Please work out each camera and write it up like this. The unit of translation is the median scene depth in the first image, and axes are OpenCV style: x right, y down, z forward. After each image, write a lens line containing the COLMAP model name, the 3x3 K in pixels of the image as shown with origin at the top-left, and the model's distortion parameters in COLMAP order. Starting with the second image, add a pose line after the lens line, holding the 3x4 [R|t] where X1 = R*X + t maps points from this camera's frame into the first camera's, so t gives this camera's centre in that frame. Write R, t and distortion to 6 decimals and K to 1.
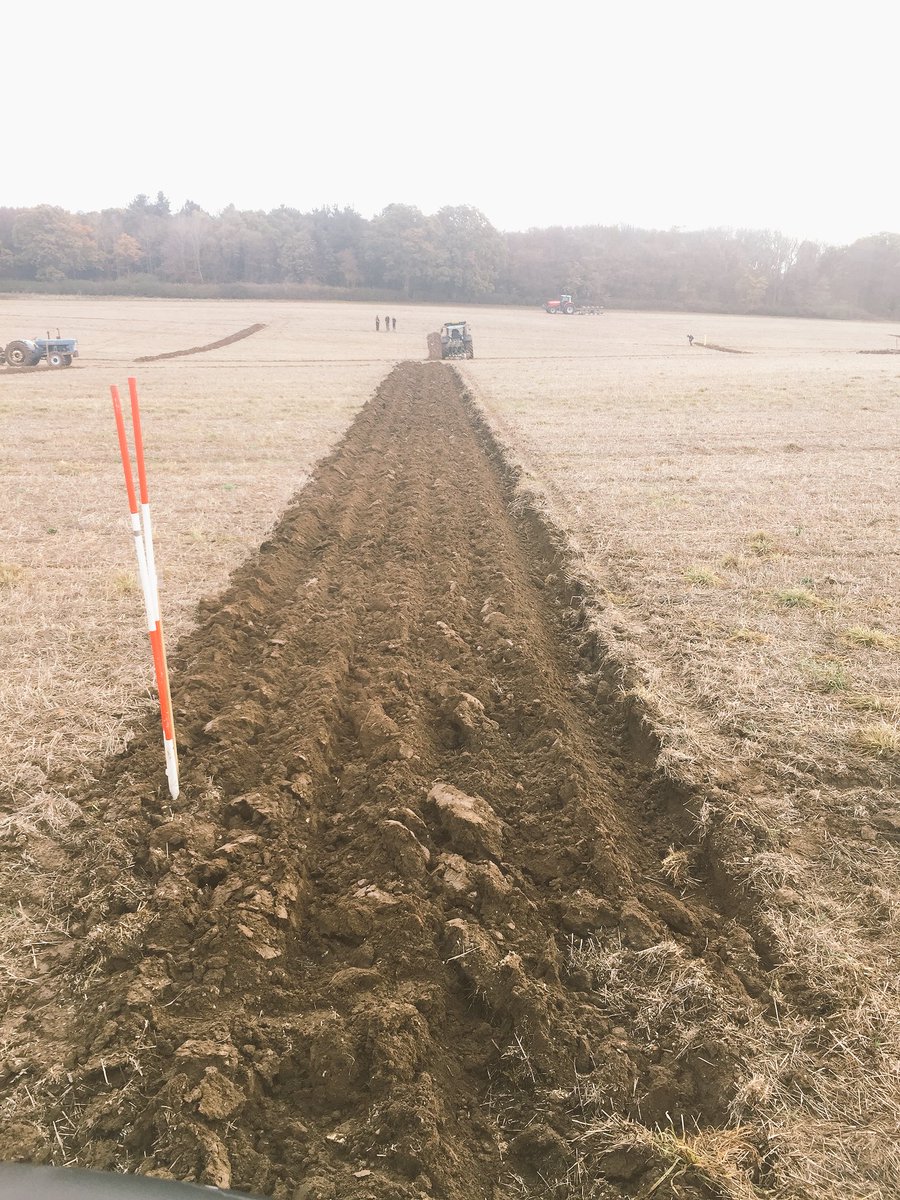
lens RADIAL K [[2004.8, 0, 450.0], [0, 2004.8, 599.1], [0, 0, 1]] dist [-0.071884, 0.000000]
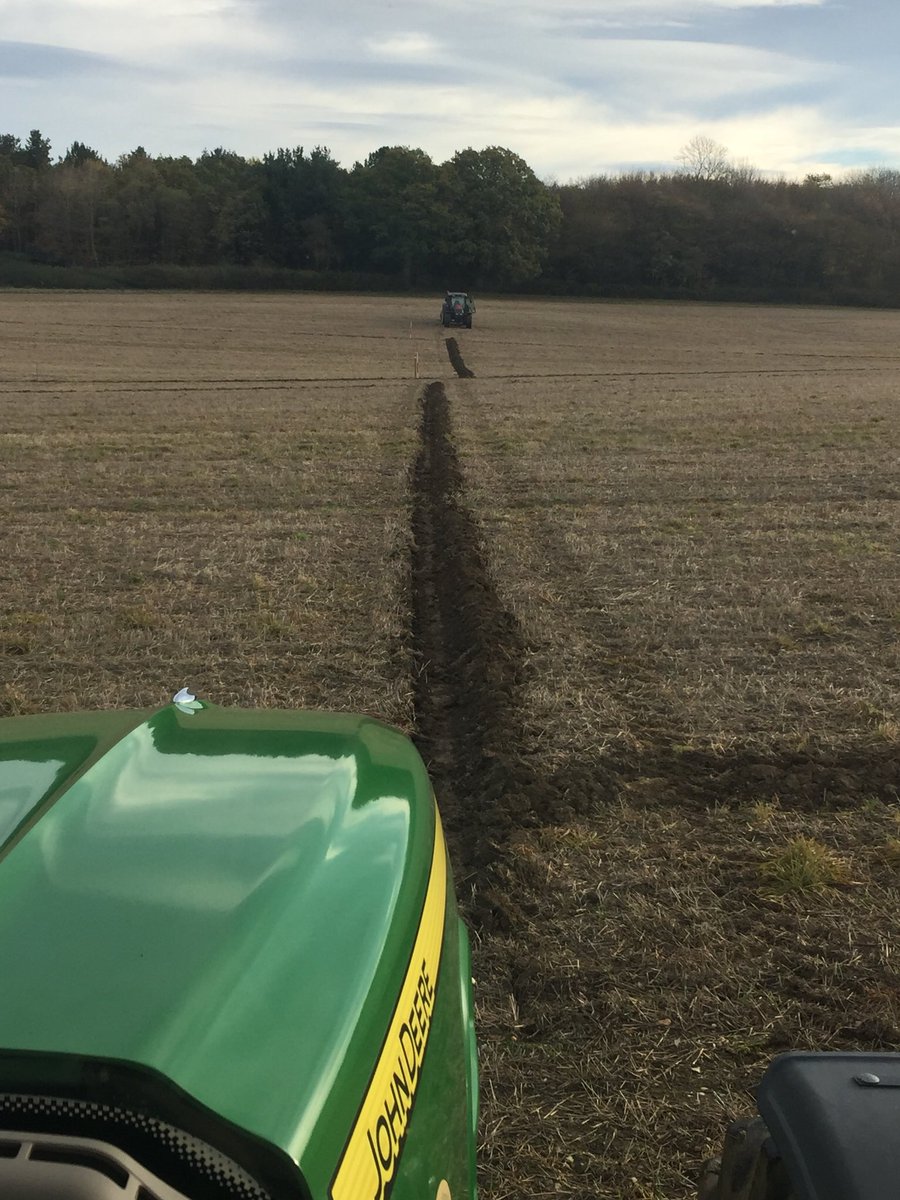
lens RADIAL K [[2004.8, 0, 449.9], [0, 2004.8, 600.8], [0, 0, 1]] dist [-0.071884, 0.000000]
pose [[0.994069, 0.007238, -0.108512, 0.066272], [-0.008413, 0.999911, -0.010367, -0.037598], [0.108427, 0.011218, 0.994041, 0.332508]]
